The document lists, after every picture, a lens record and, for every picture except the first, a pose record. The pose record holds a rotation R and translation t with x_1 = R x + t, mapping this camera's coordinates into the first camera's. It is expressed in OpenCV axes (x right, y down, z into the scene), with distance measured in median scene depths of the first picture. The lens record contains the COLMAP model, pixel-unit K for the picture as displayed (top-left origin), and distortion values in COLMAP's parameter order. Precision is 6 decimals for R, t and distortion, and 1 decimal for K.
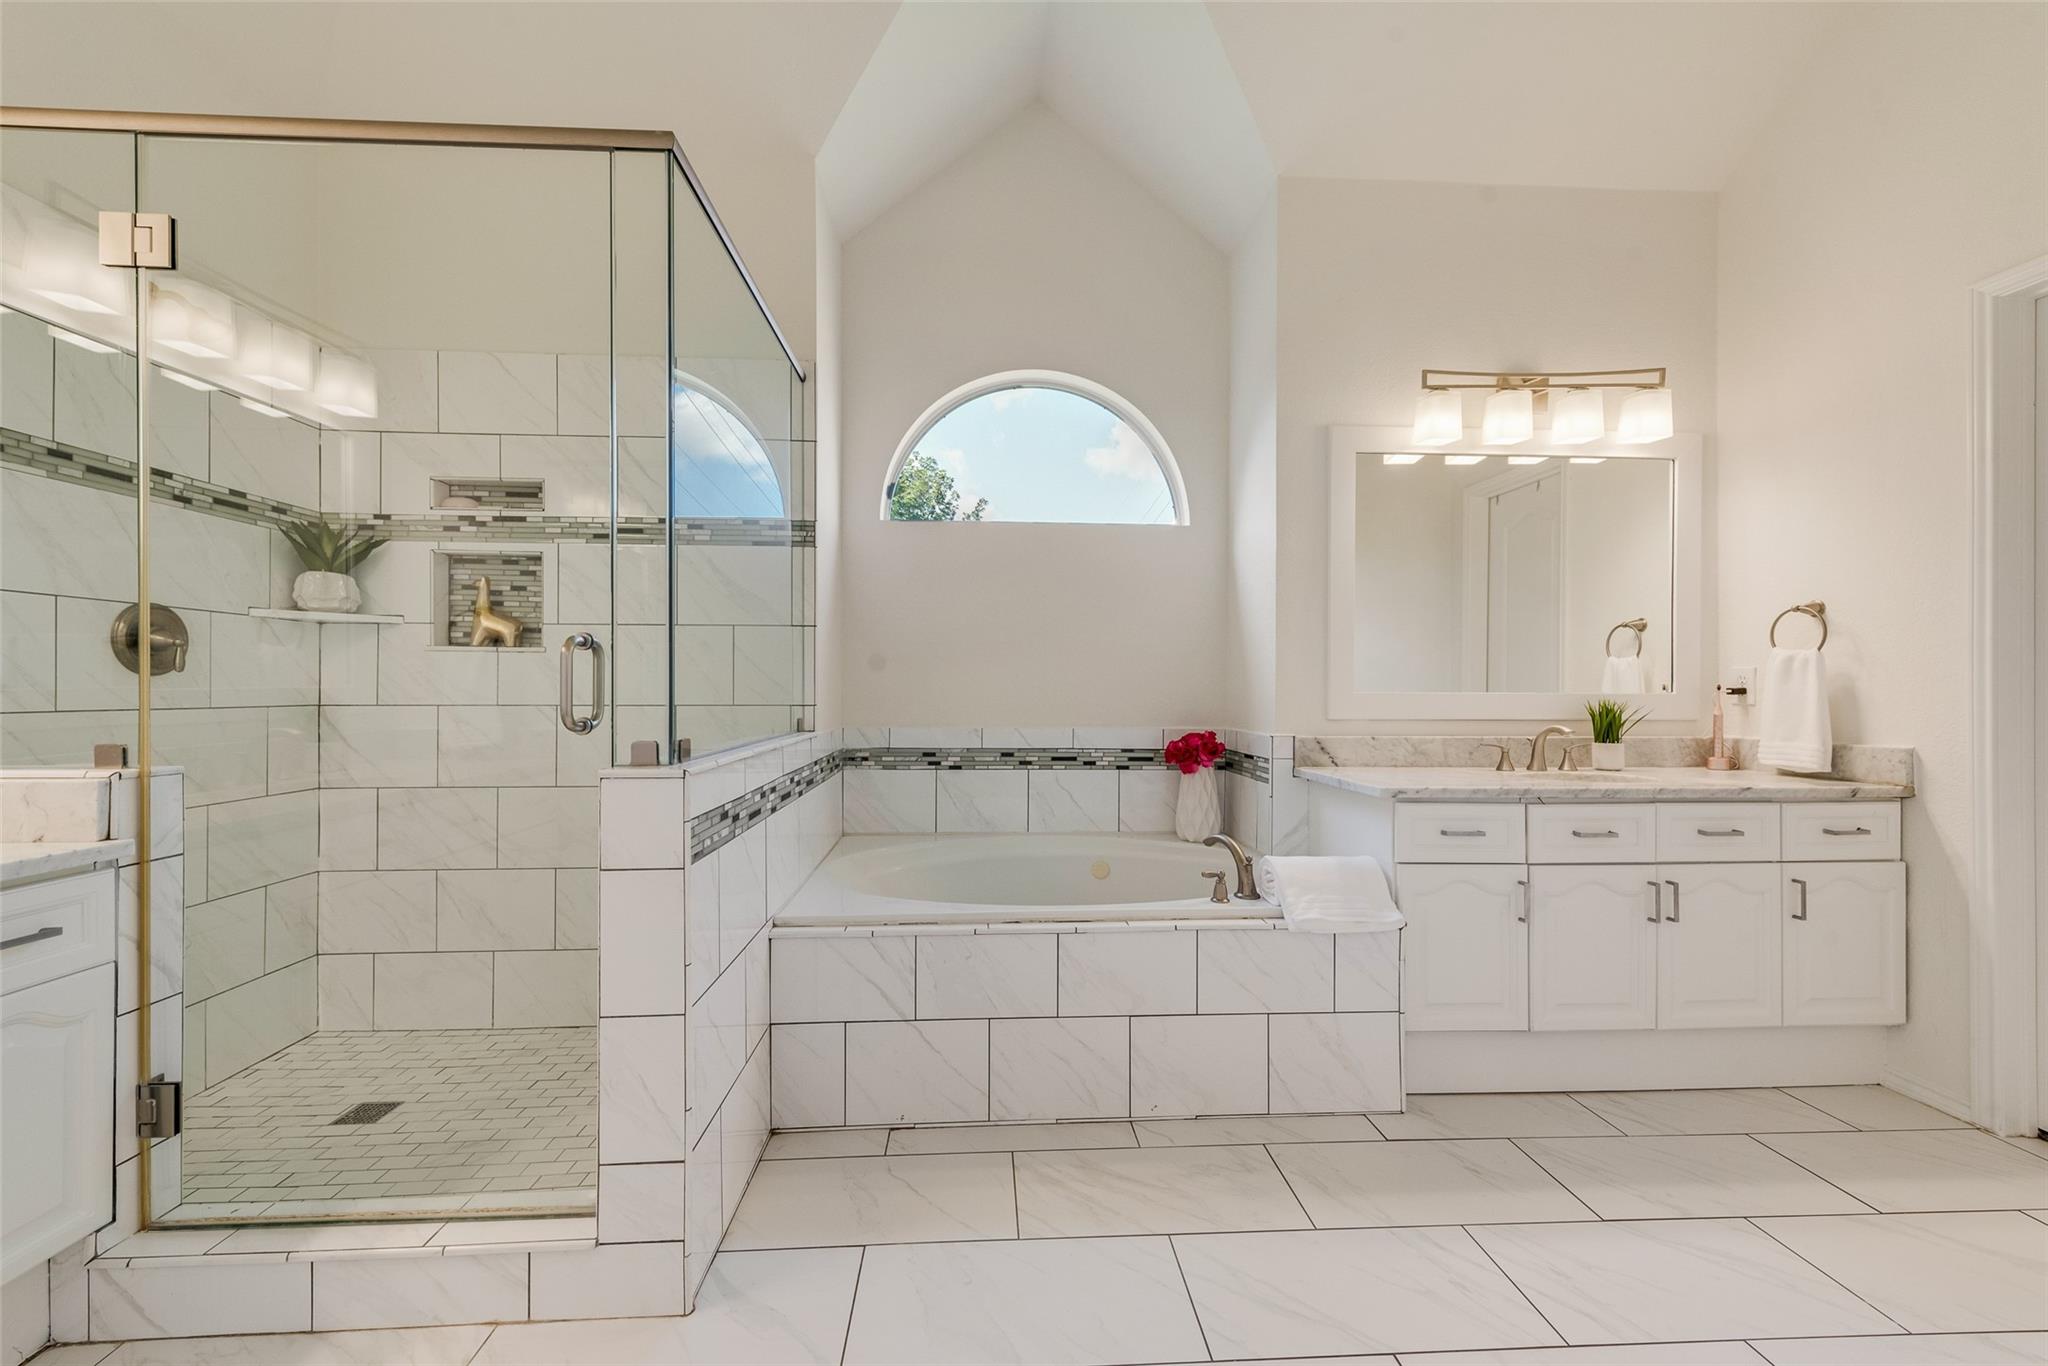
lens RADIAL K [[821.1, 0, 1022.2], [0, 821.1, 688.6], [0, 0, 1]] dist [-0.000875, -0.000004]
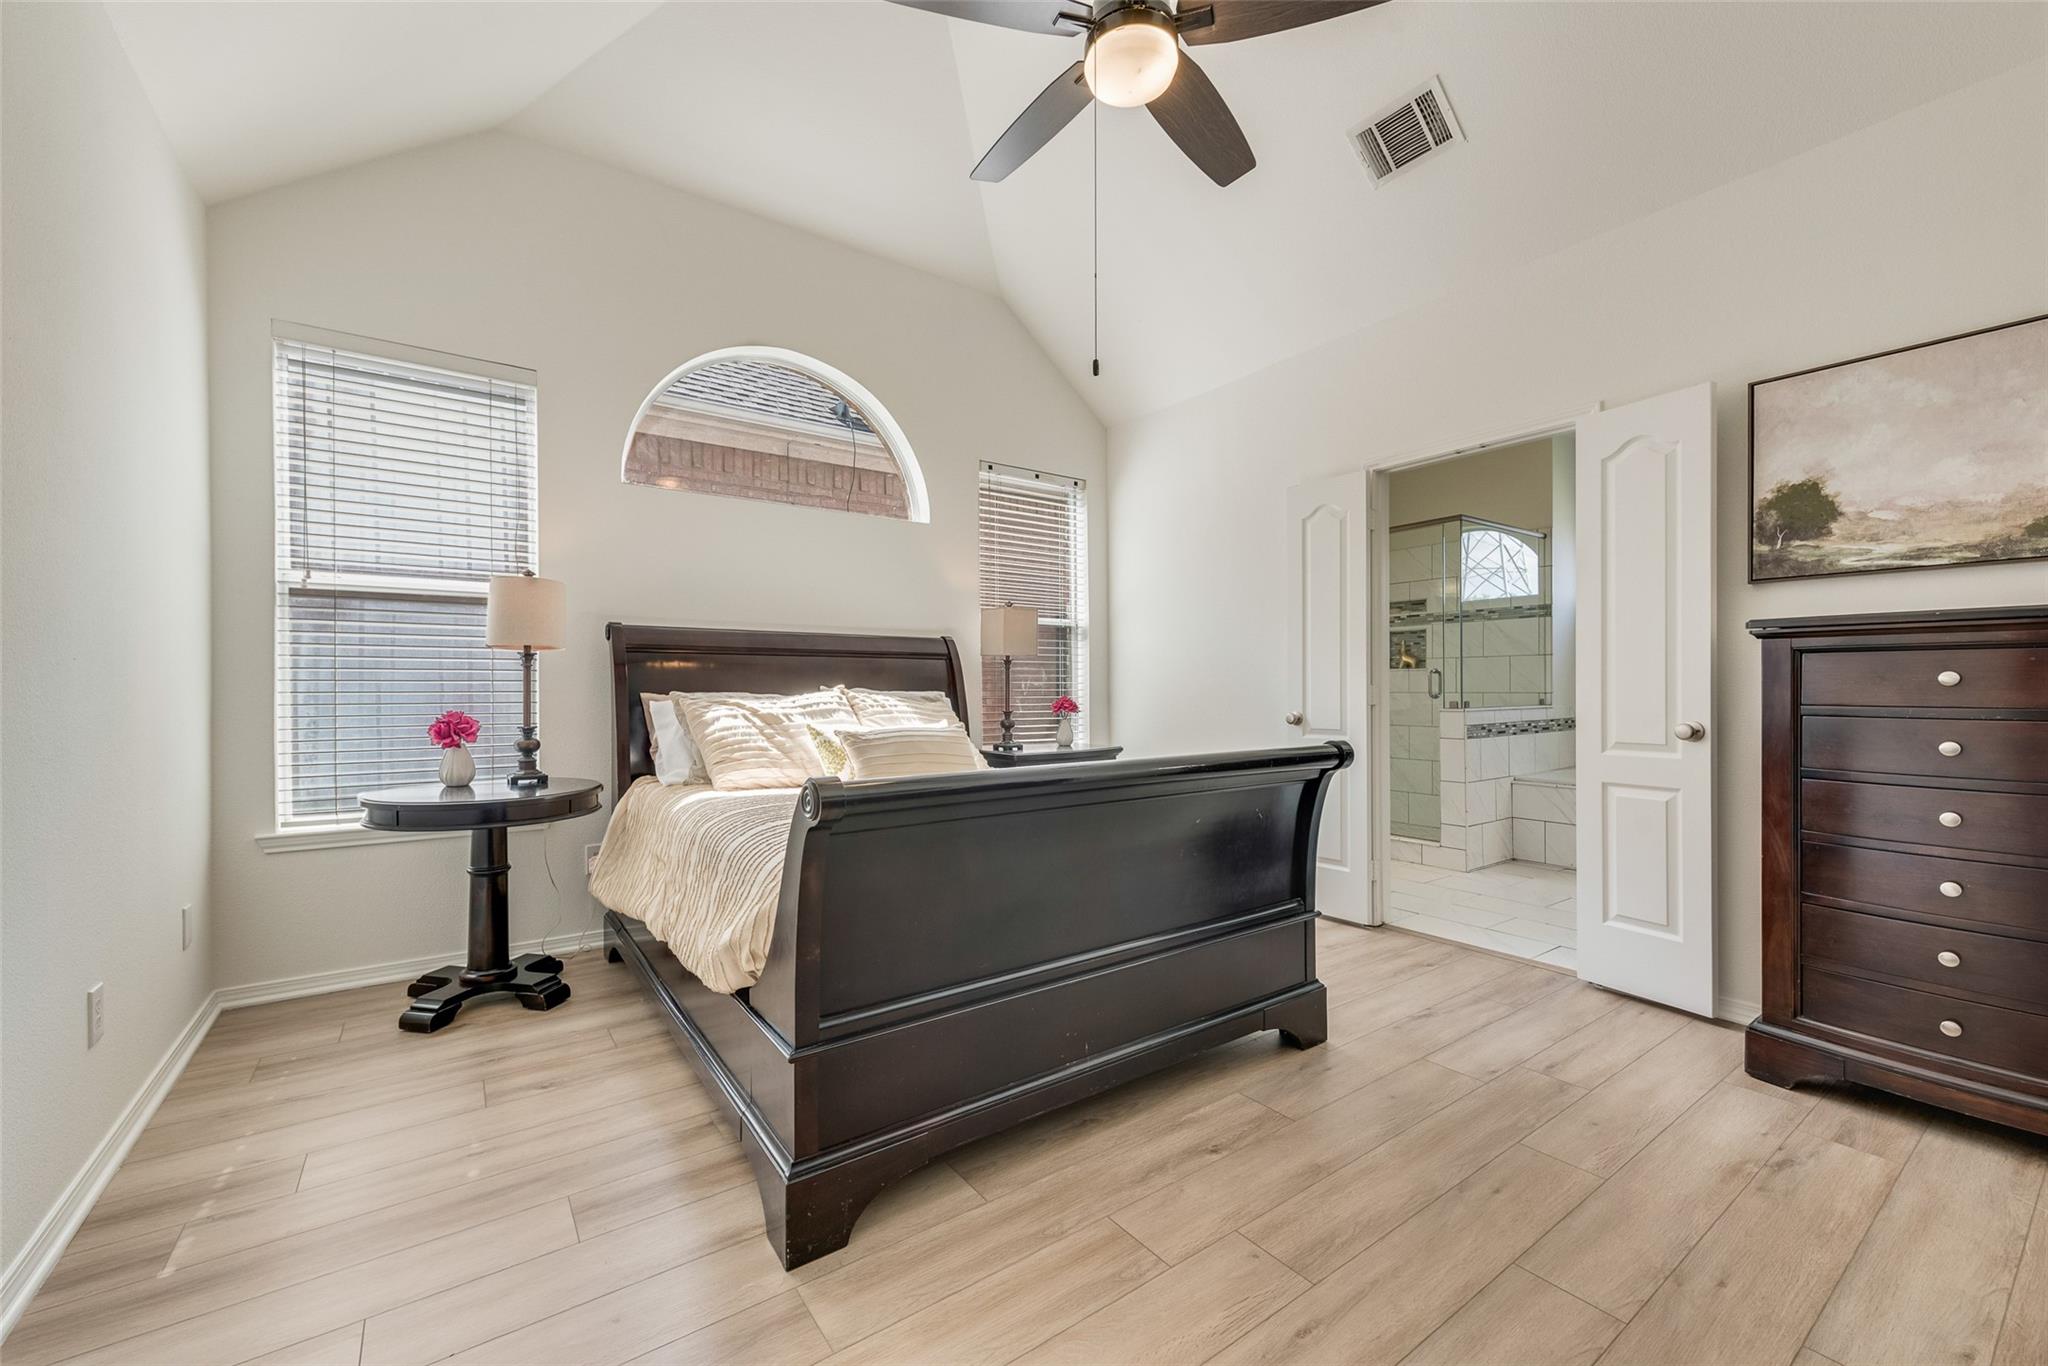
lens RADIAL K [[821.1, 0, 1018.1], [0, 821.1, 685.4], [0, 0, 1]] dist [-0.000875, -0.000004]
pose [[0.539749, 0.001515, -0.841824, 0.820160], [0.000994, 0.999997, 0.002437, -0.004725], [0.841825, -0.002153, 0.539746, -1.345204]]
